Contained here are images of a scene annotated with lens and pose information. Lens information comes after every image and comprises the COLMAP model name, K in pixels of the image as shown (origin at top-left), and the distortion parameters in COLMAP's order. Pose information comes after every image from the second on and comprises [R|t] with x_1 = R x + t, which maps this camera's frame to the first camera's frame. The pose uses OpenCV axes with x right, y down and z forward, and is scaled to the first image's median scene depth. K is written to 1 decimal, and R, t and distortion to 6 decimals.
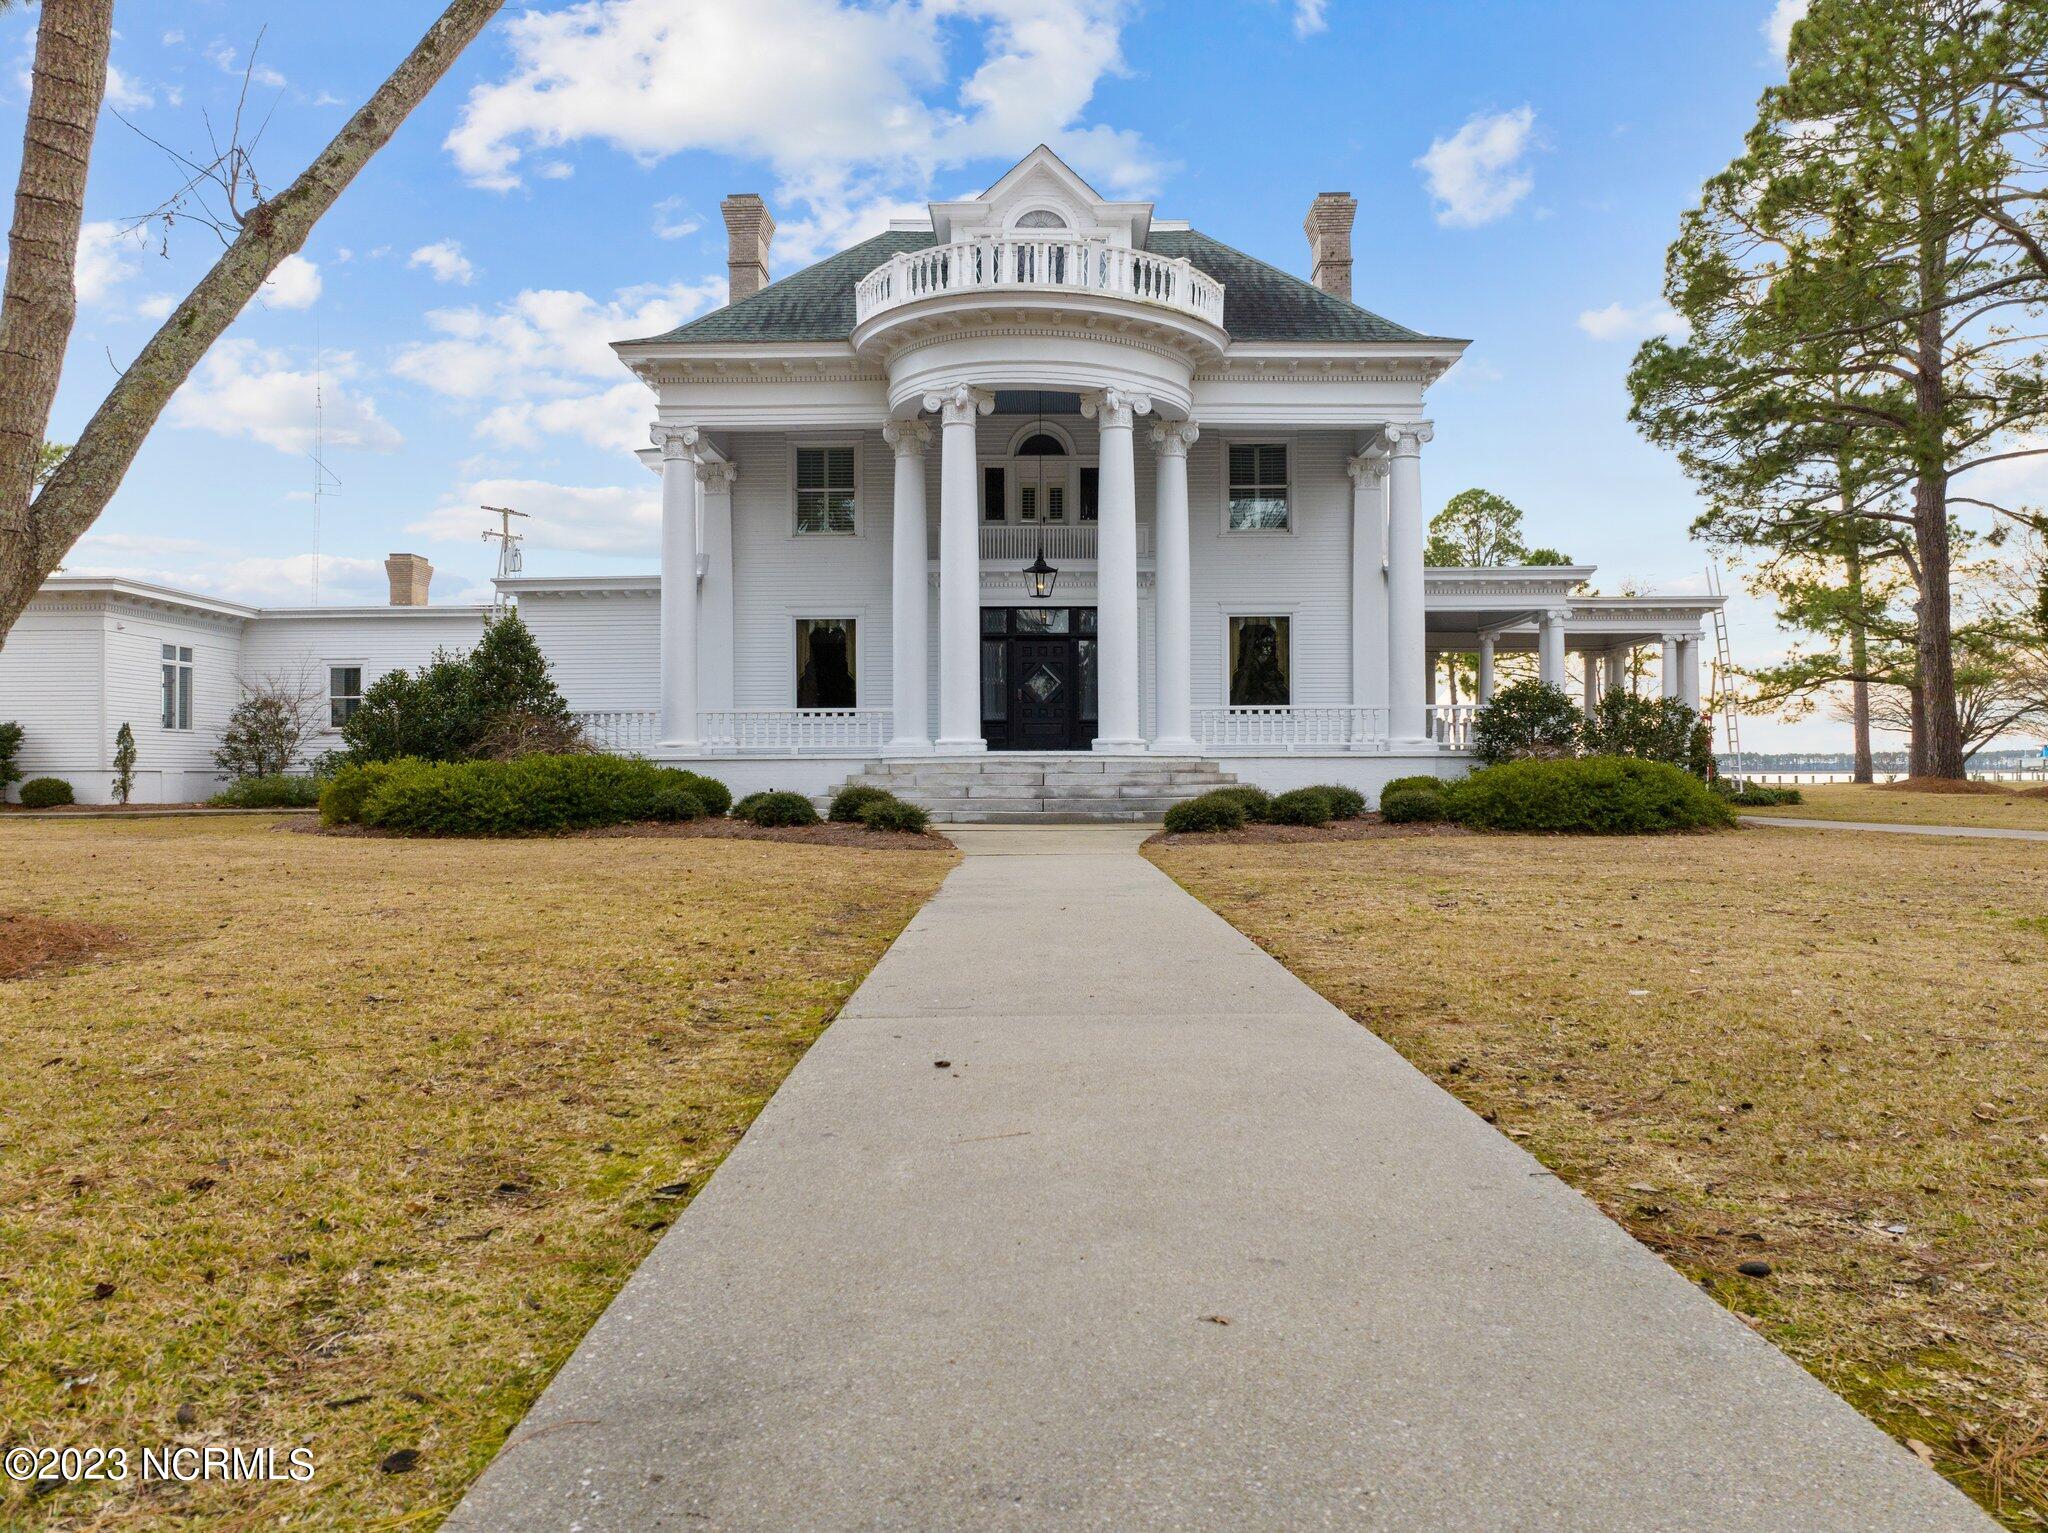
lens RADIAL K [[1442.5, 0, 1036.1], [0, 1442.5, 766.4], [0, 0, 1]] dist [-0.032858, -0.014959]
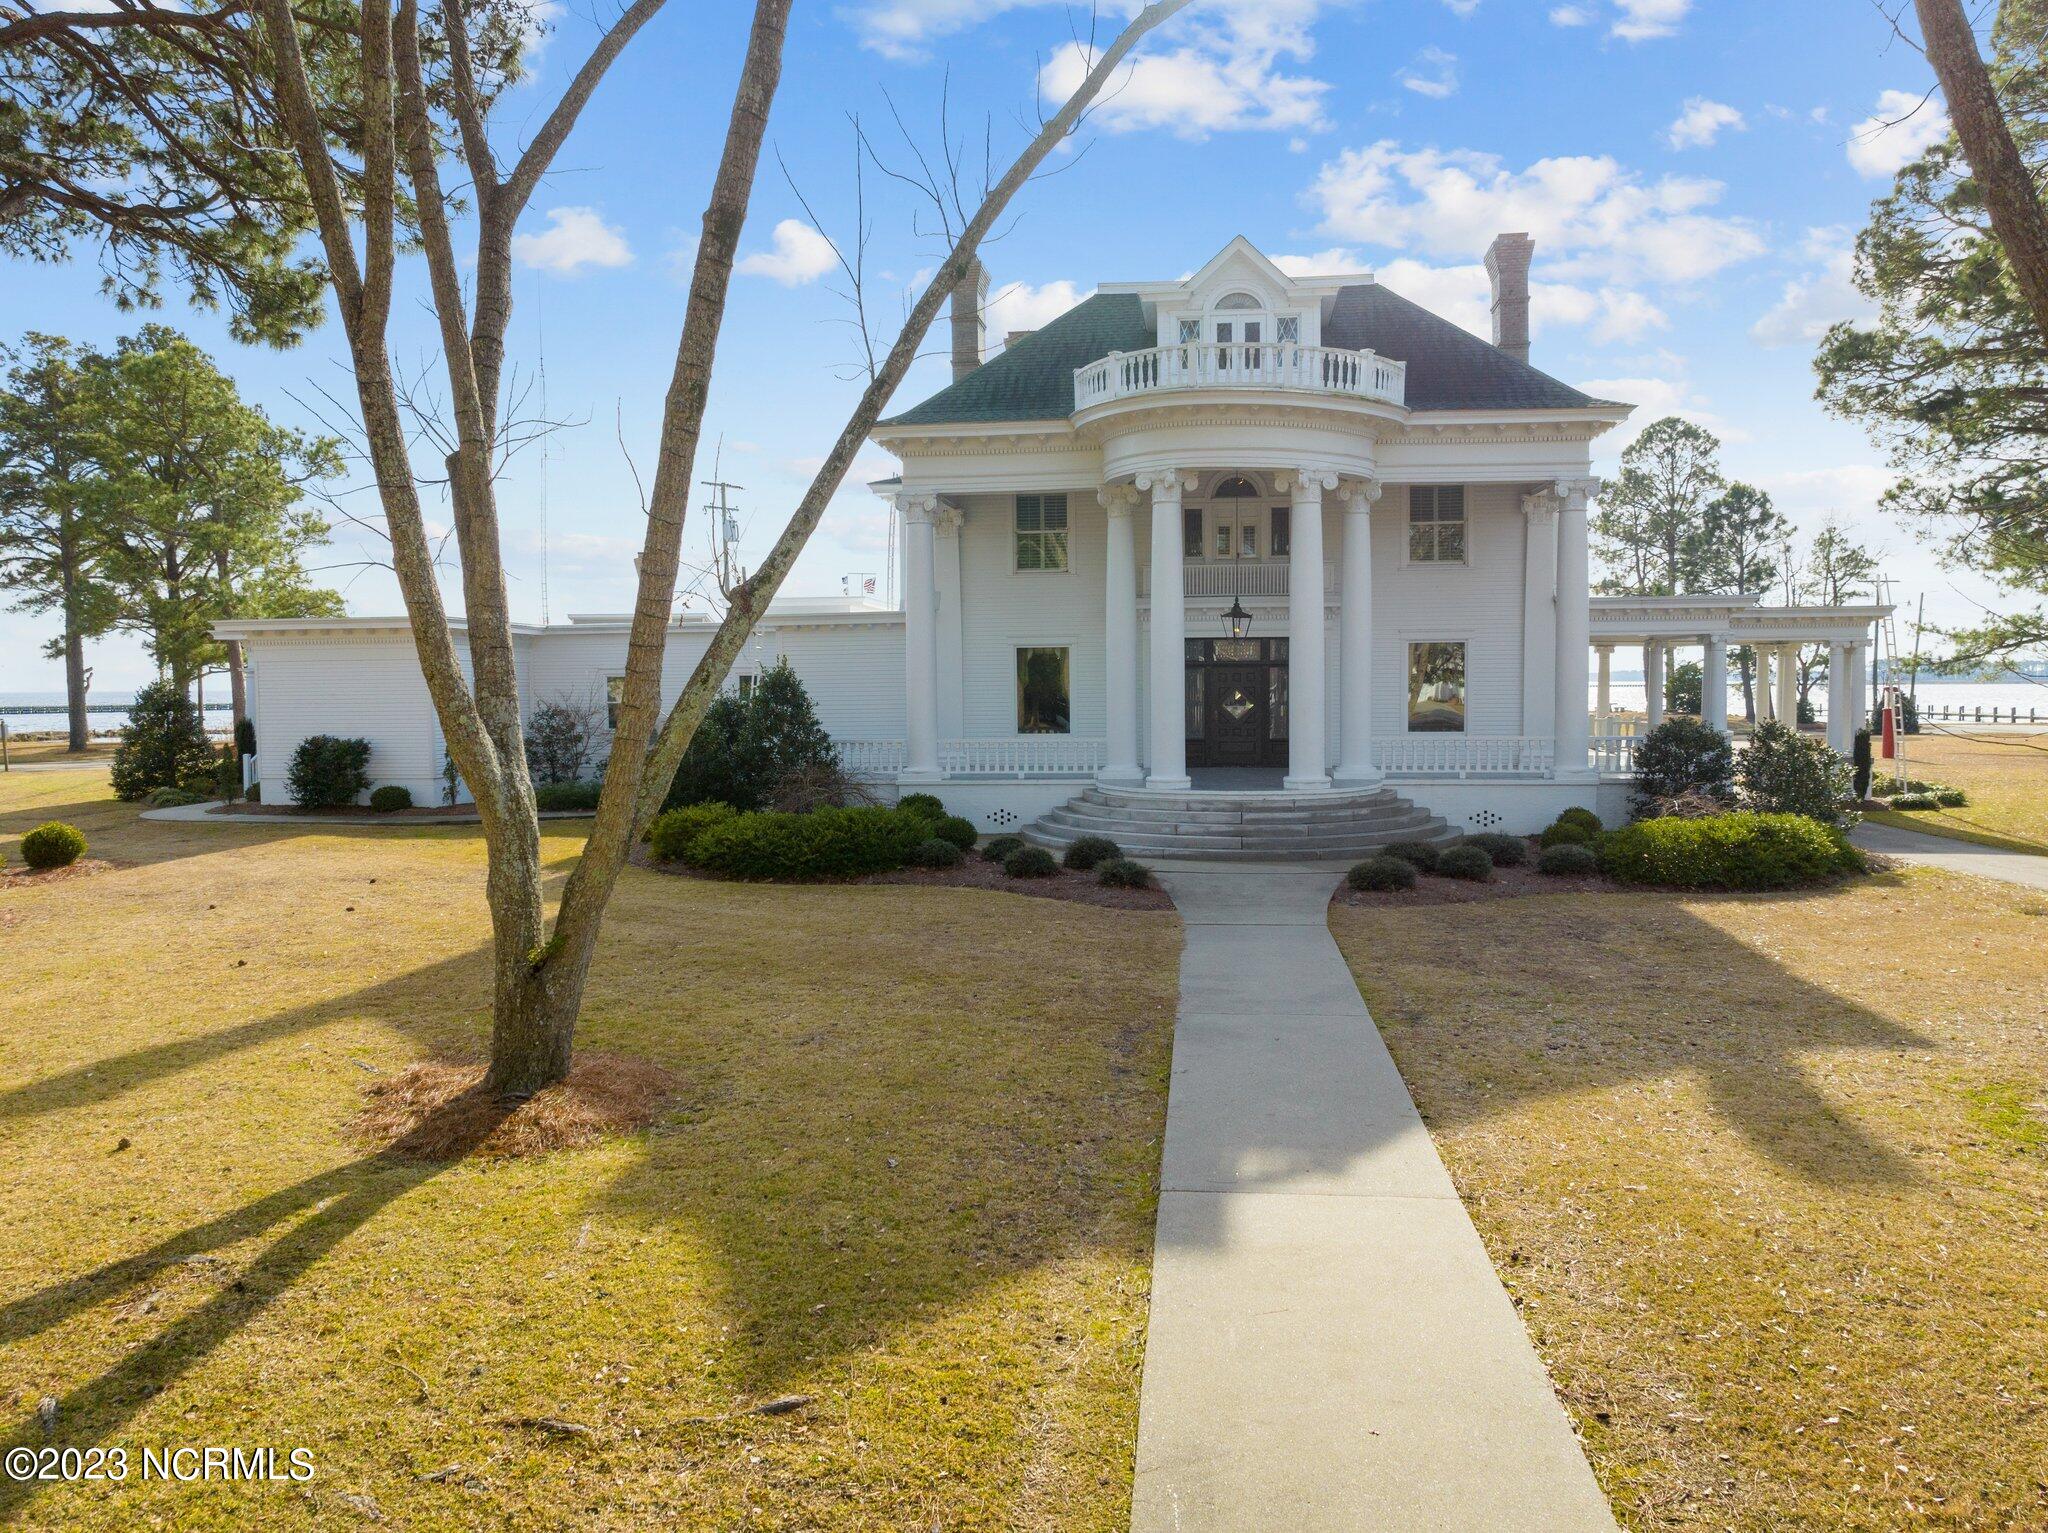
lens RADIAL K [[1447.3, 0, 1033.8], [0, 1447.3, 766.7], [0, 0, 1]] dist [-0.041224, 0.004970]
pose [[0.992453, 0.002280, -0.122602, -0.015503], [0.005444, 0.998022, 0.062633, -0.088795], [0.122502, -0.062828, 0.990478, -0.142488]]
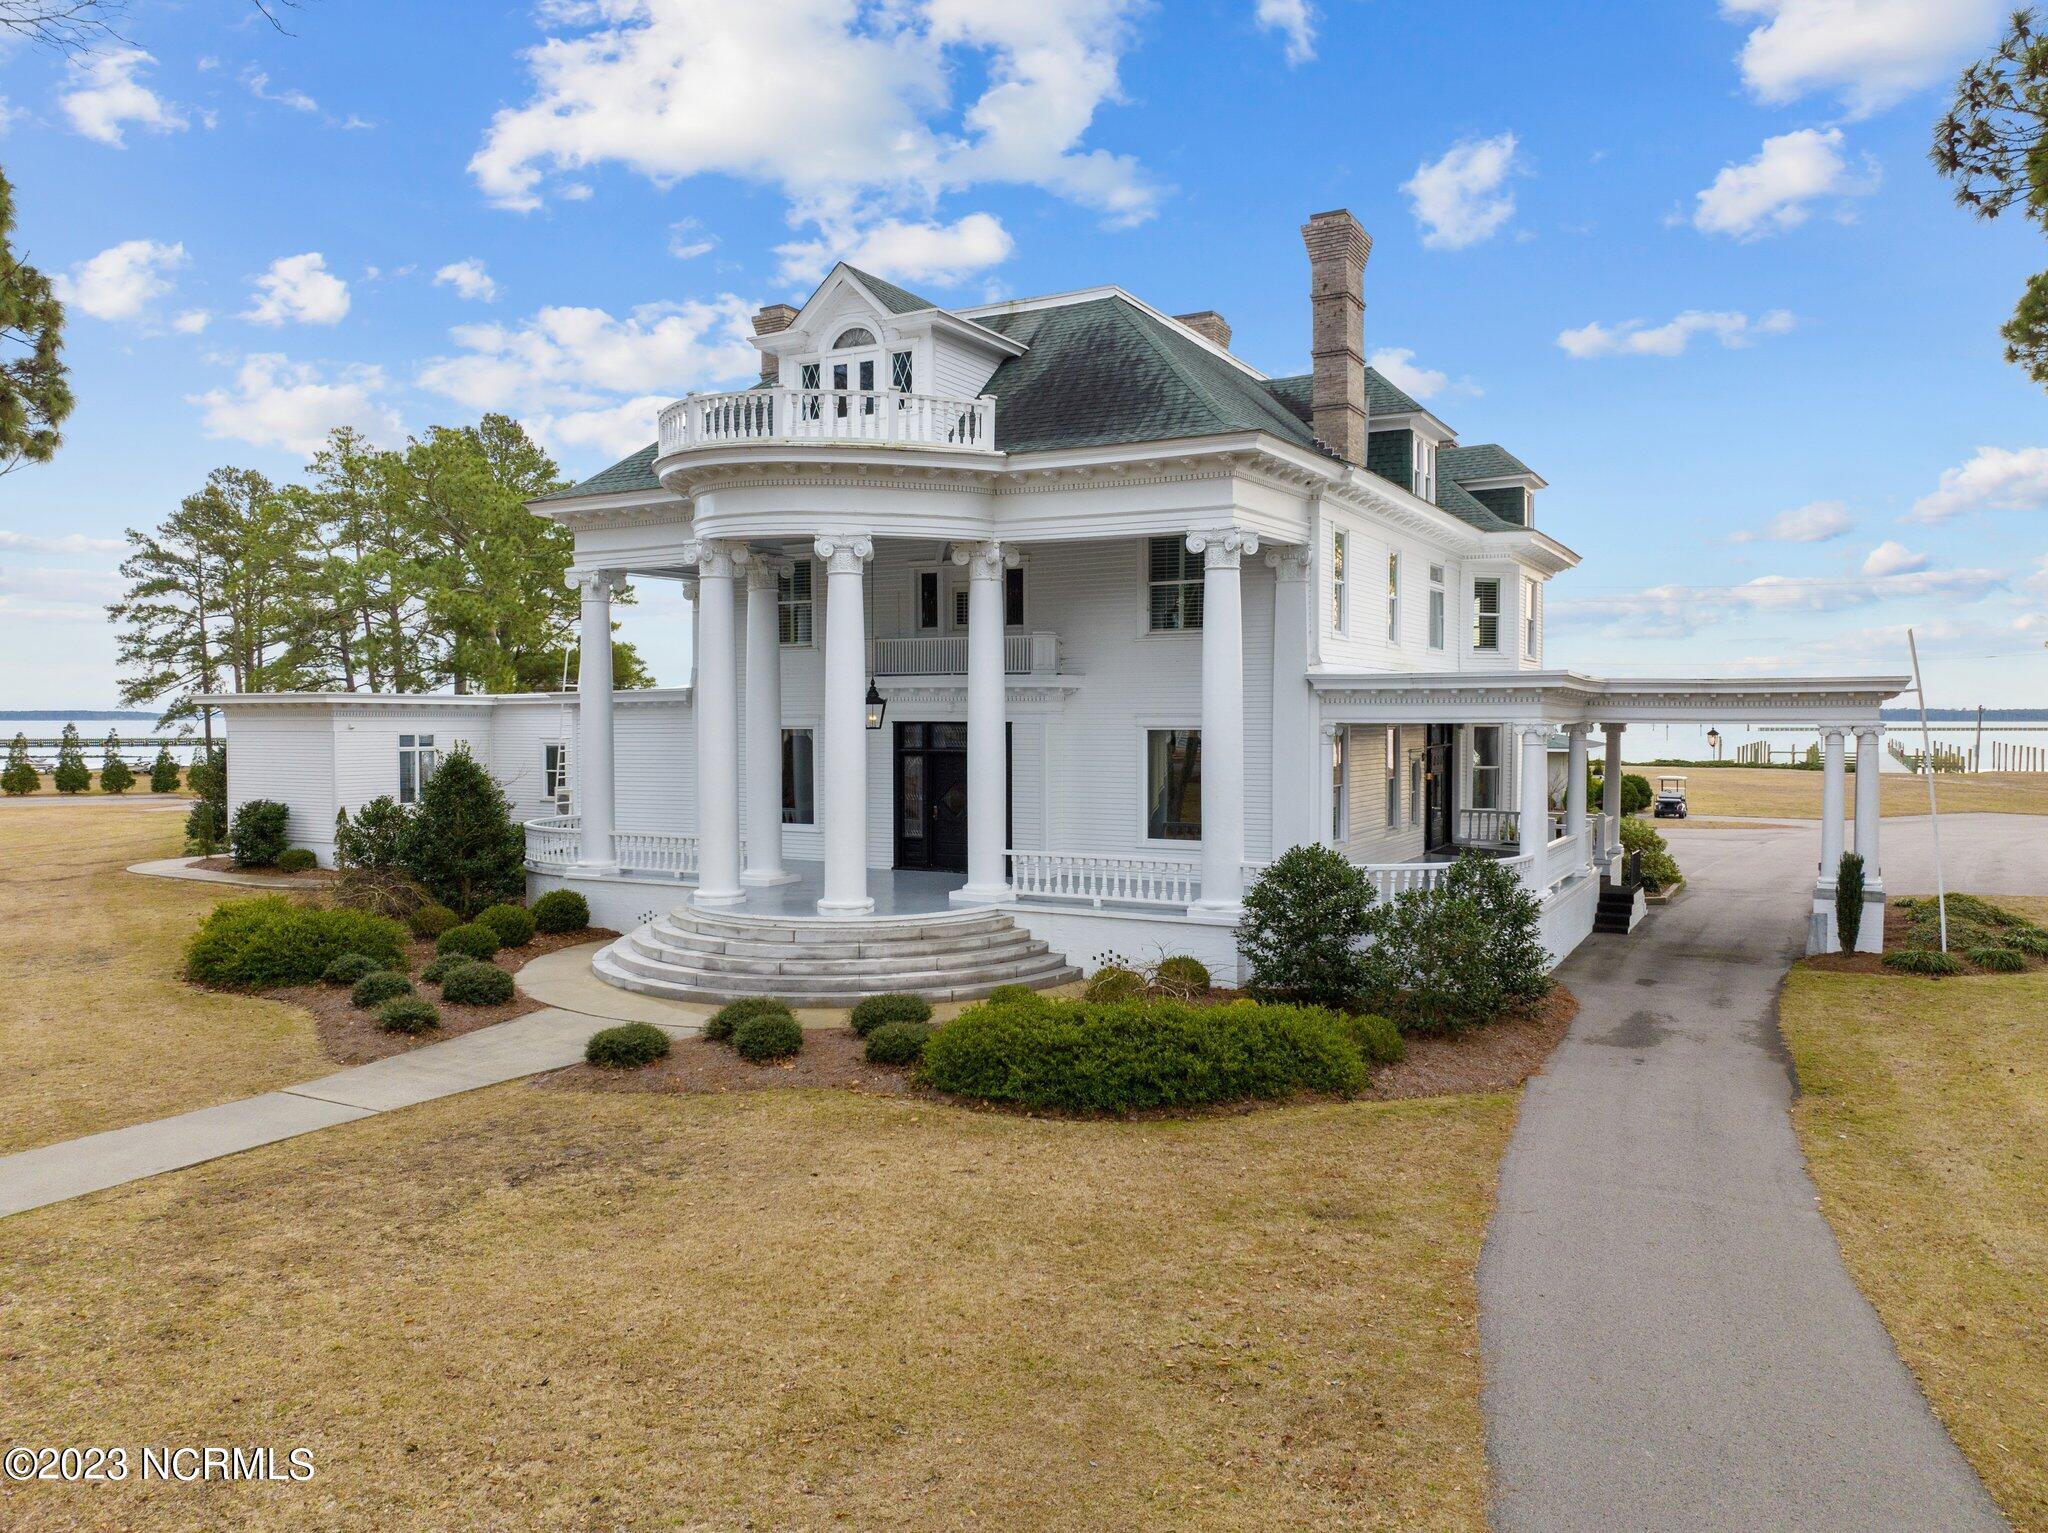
lens RADIAL K [[1448.4, 0, 1027.5], [0, 1448.4, 764.4], [0, 0, 1]] dist [-0.027562, -0.002116]
pose [[0.879716, 0.017592, -0.475174, 0.549436], [-0.000016, 0.999316, 0.036967, -0.128178], [0.475500, -0.032513, 0.879115, 0.192669]]
